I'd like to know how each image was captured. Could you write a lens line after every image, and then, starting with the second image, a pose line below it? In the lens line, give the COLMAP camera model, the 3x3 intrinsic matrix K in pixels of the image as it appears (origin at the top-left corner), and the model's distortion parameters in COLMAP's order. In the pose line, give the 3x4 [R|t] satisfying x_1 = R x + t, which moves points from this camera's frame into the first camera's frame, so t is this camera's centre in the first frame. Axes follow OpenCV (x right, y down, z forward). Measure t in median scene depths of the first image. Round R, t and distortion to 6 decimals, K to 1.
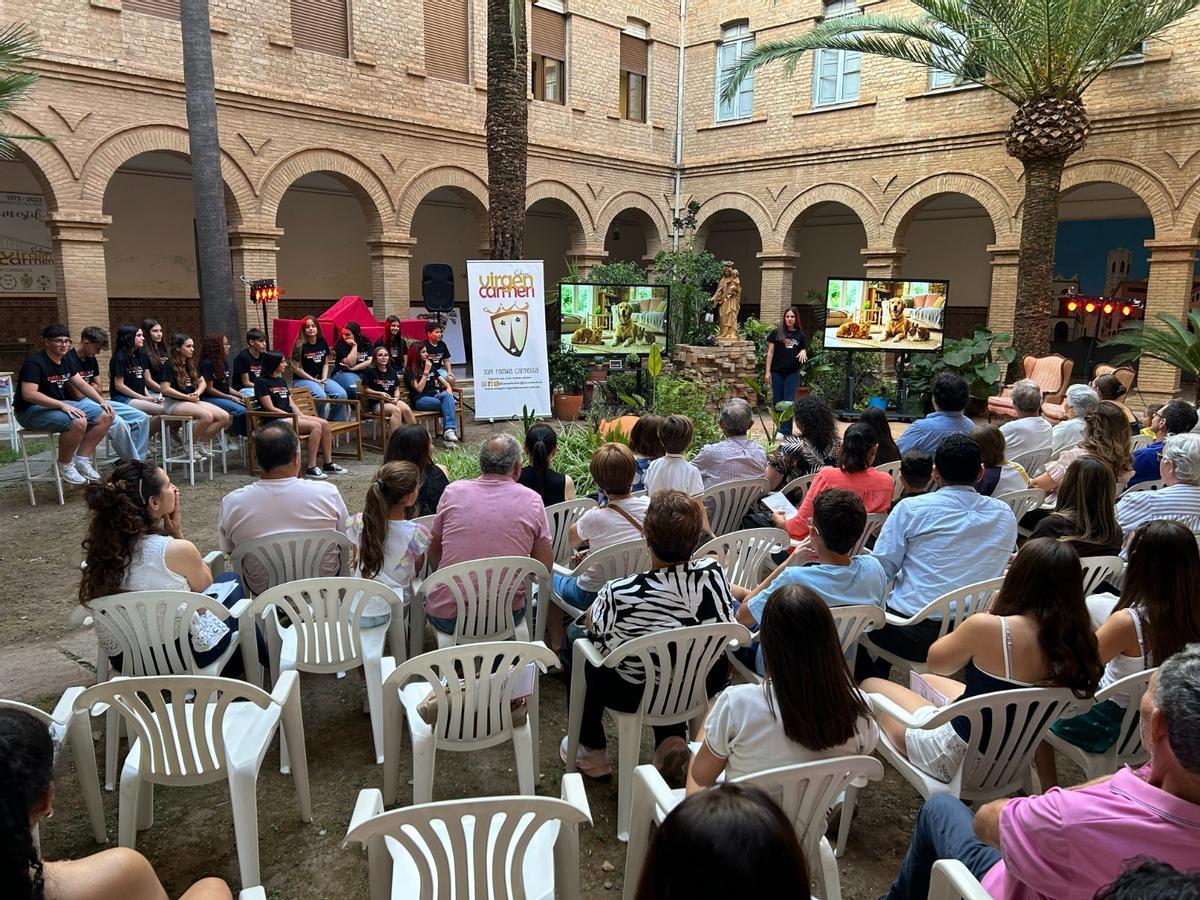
lens RADIAL K [[898.0, 0, 595.2], [0, 898.0, 449.9], [0, 0, 1]] dist [0.056740, -0.055402]
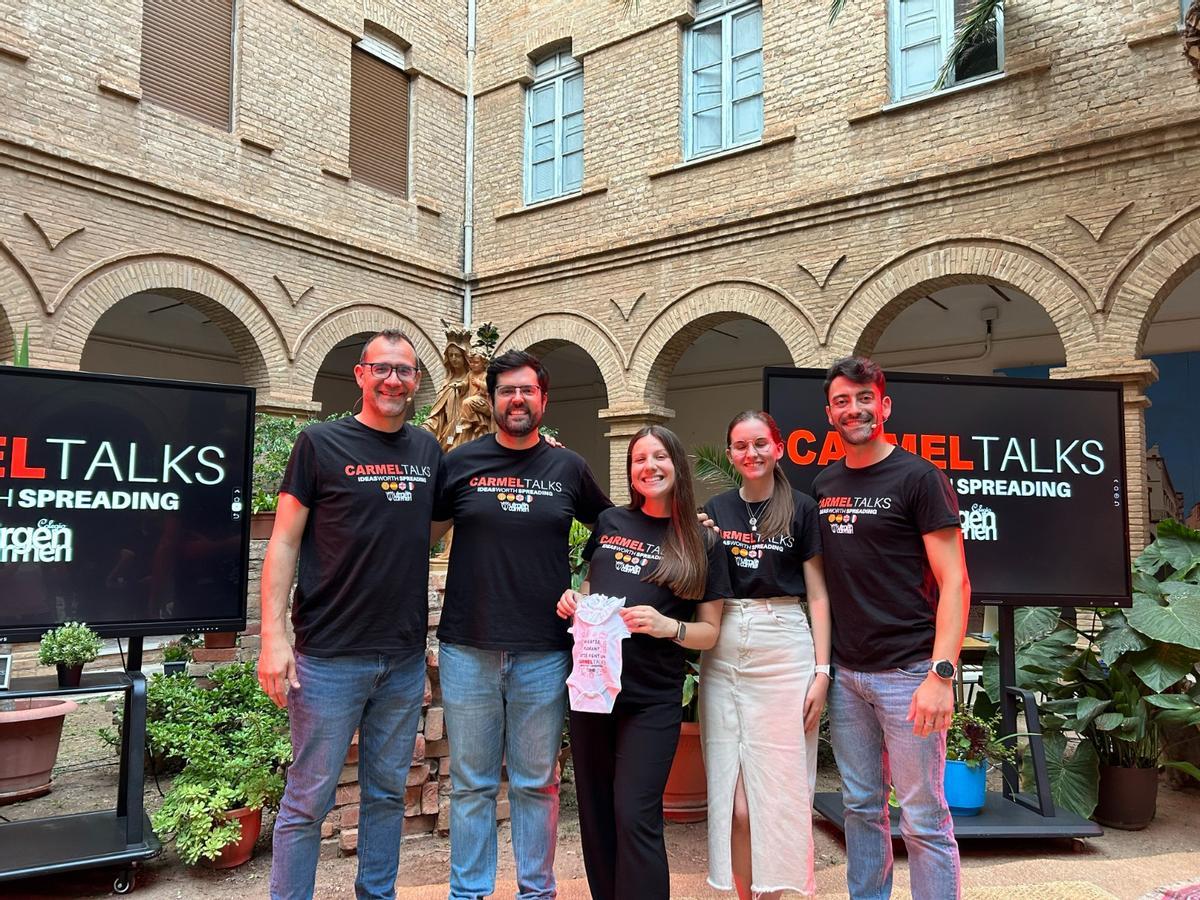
lens RADIAL K [[904.0, 0, 595.5], [0, 904.0, 448.3], [0, 0, 1]] dist [0.061892, -0.067102]
pose [[0.991628, 0.003449, 0.129080, 0.129482], [0.028995, 0.968168, -0.248617, -0.070905], [-0.125828, 0.250278, 0.959962, 0.581045]]
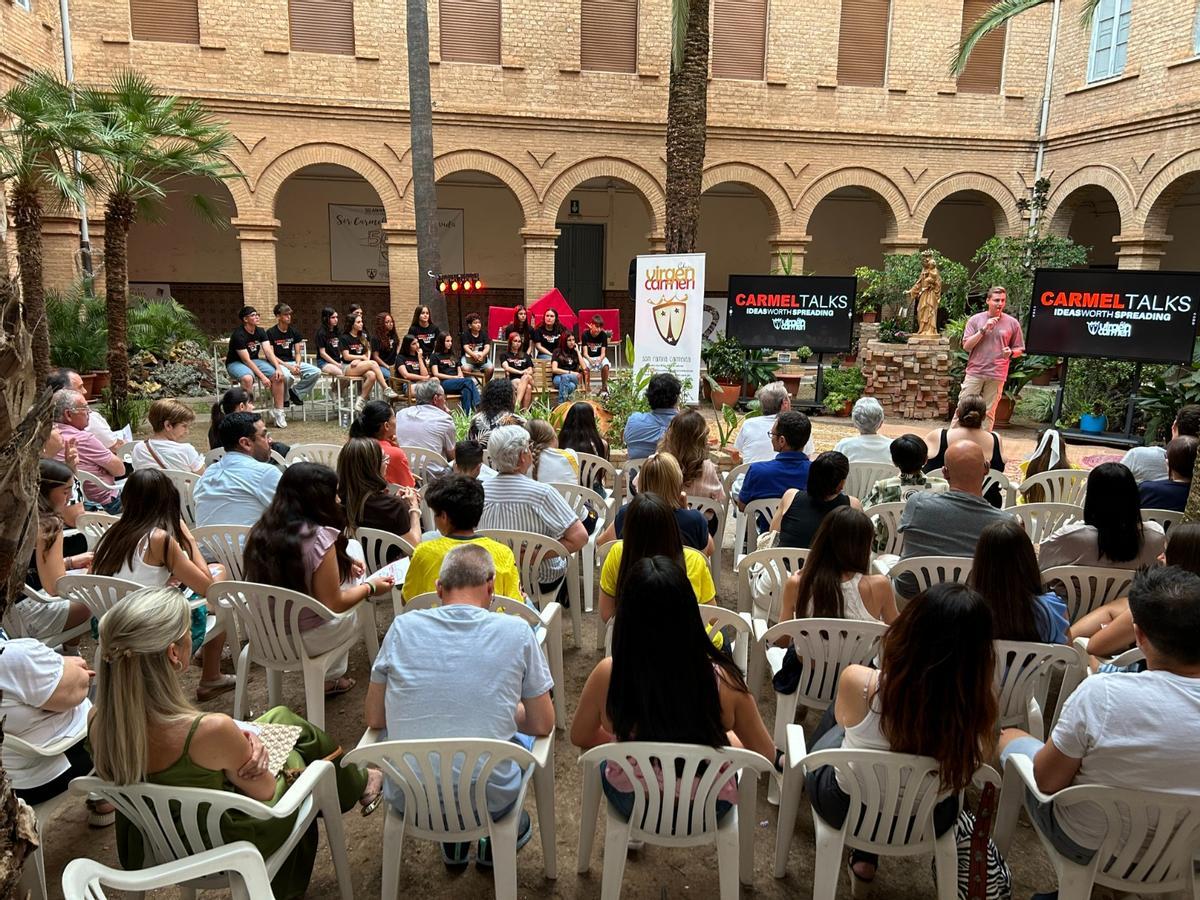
lens RADIAL K [[898.4, 0, 600.0], [0, 898.4, 450.0], [0, 0, 1]] dist [0.056950, -0.059079]
pose [[0.828560, 0.107770, -0.549430, 0.331355], [-0.101316, 0.993960, 0.042176, -0.013042], [0.550657, 0.020720, 0.834474, 0.054330]]
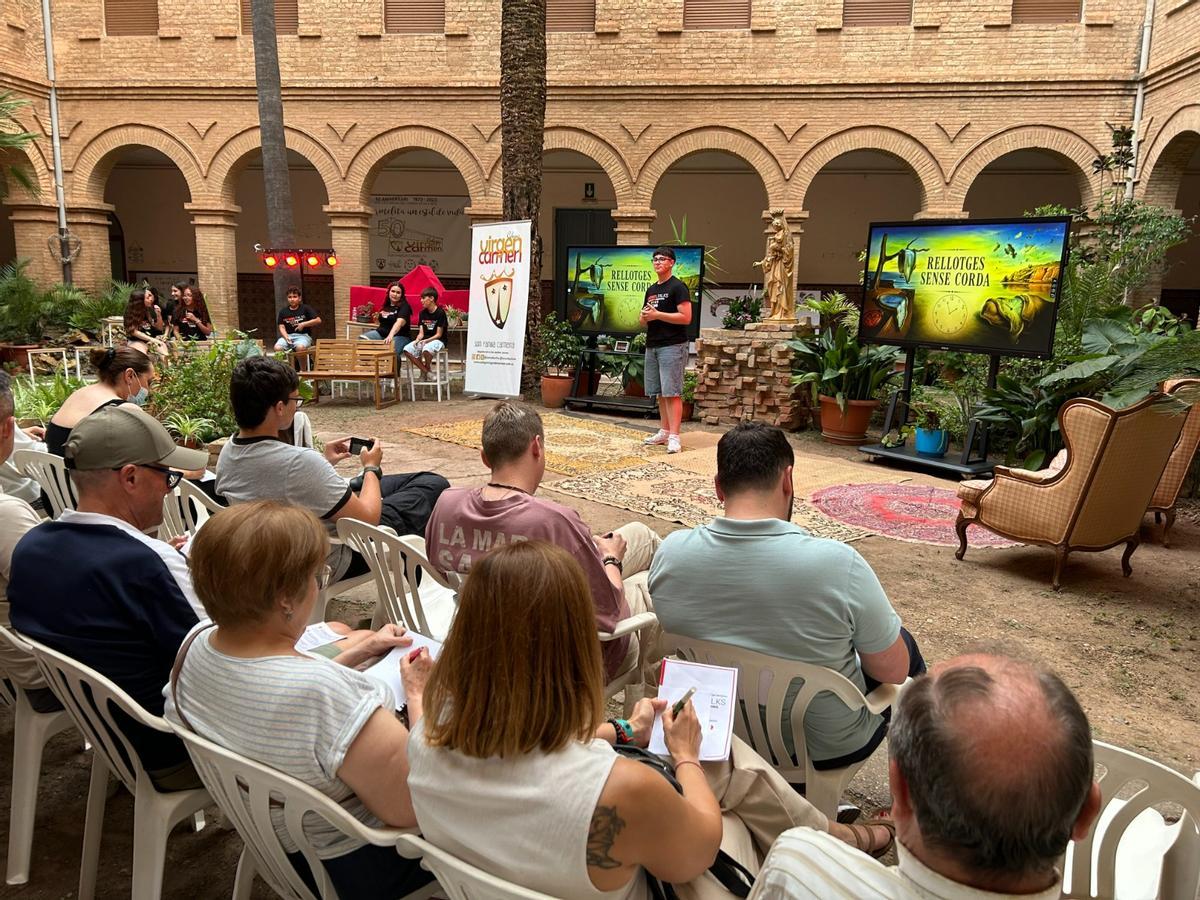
lens RADIAL K [[902.4, 0, 599.4], [0, 902.4, 446.9], [0, 0, 1]] dist [0.055533, -0.056228]
pose [[0.611474, 0.137187, -0.779282, 0.530028], [-0.144631, 0.987642, 0.060381, -0.042541], [0.777934, 0.075786, 0.623758, 0.395250]]
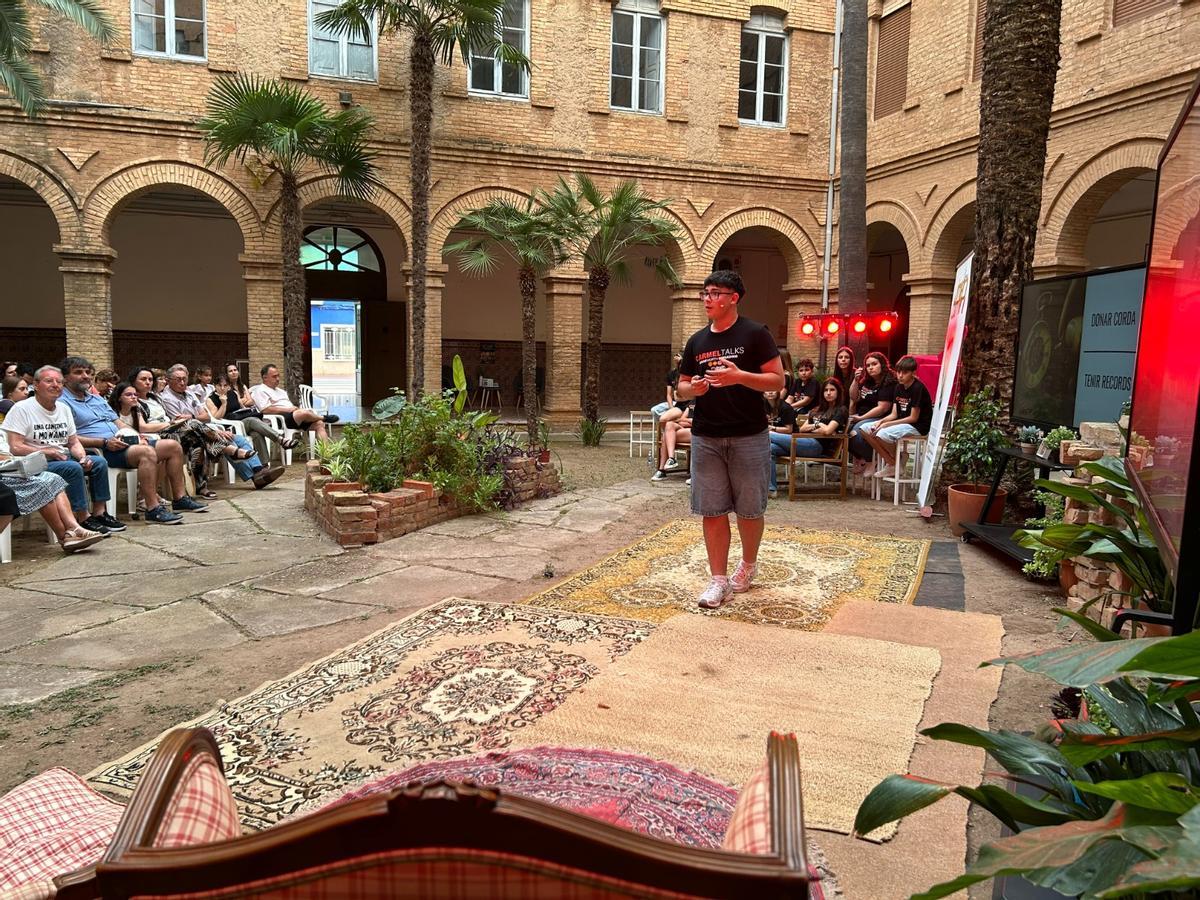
lens RADIAL K [[903.8, 0, 604.3], [0, 903.8, 434.1], [0, 0, 1]] dist [0.062170, -0.063443]
pose [[-0.446714, 0.060357, -0.892639, 0.437292], [-0.175203, 0.972503, 0.153436, -0.109203], [0.877354, 0.224935, -0.423855, 0.810550]]
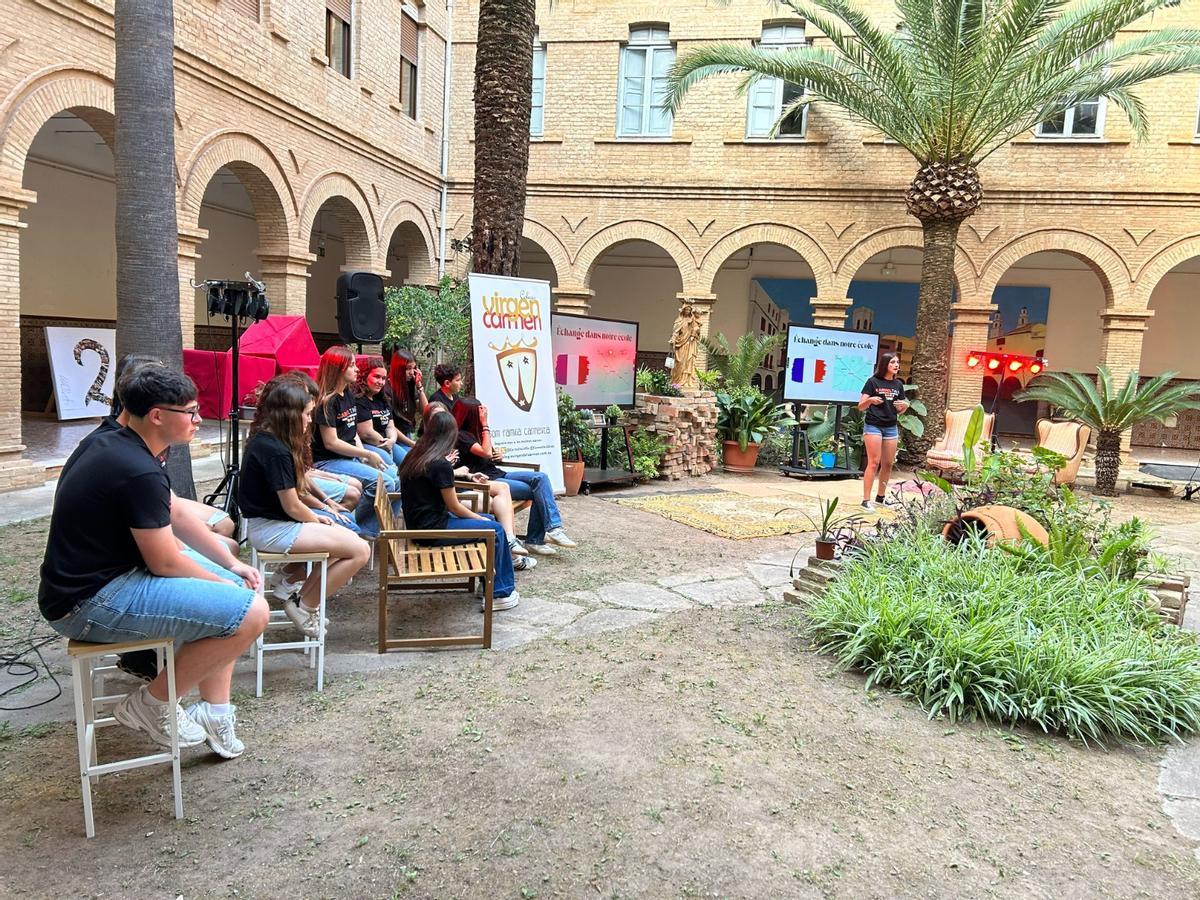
lens RADIAL K [[901.5, 0, 605.0], [0, 901.5, 450.0], [0, 0, 1]] dist [0.051769, -0.046569]
pose [[0.846092, -0.025351, 0.532434, -0.315908], [0.046202, 0.998597, -0.025872, -0.039466], [-0.531031, 0.046489, 0.846076, 0.274351]]
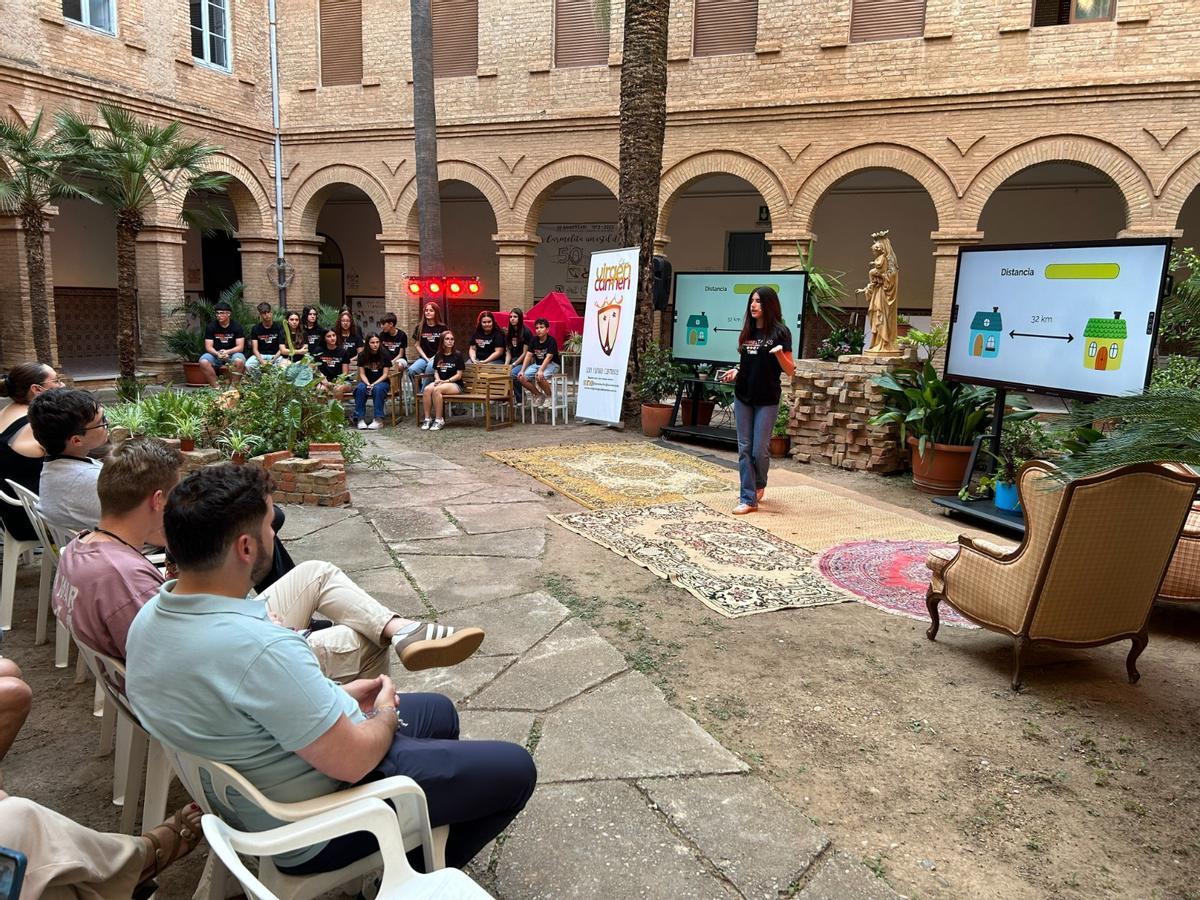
lens RADIAL K [[900.6, 0, 597.3], [0, 900.6, 446.3], [0, 0, 1]] dist [0.060987, -0.065299]
pose [[0.375194, 0.141857, -0.916027, 0.569034], [-0.176752, 0.981037, 0.079529, -0.063991], [0.909938, 0.132071, 0.393153, 0.491619]]
